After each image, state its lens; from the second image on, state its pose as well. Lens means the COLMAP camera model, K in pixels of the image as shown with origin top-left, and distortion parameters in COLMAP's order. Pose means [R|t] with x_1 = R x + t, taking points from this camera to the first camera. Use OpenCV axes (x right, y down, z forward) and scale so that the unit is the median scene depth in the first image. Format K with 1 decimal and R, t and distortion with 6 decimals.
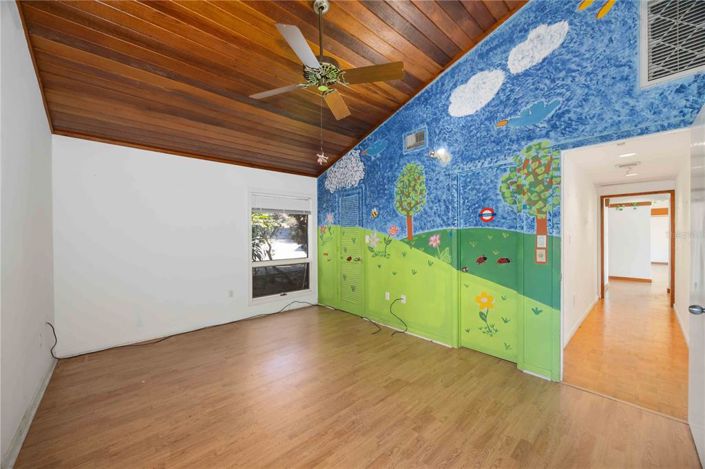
lens RADIAL K [[268.2, 0, 349.3], [0, 268.2, 235.6], [0, 0, 1]] dist [-0.000920, -0.000207]
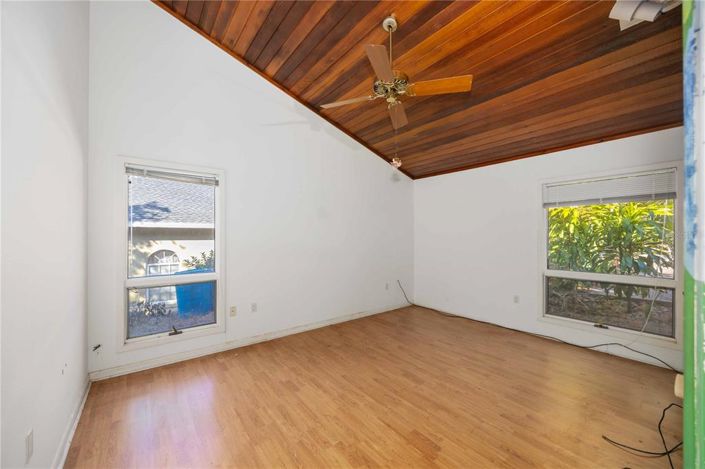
lens RADIAL K [[268.2, 0, 349.3], [0, 268.2, 235.6], [0, 0, 1]] dist [-0.000920, -0.000207]
pose [[-0.072575, 0.003676, -0.997356, 0.865473], [-0.003984, 0.999984, 0.003976, -0.009060], [0.997355, 0.004262, -0.072560, 0.804073]]
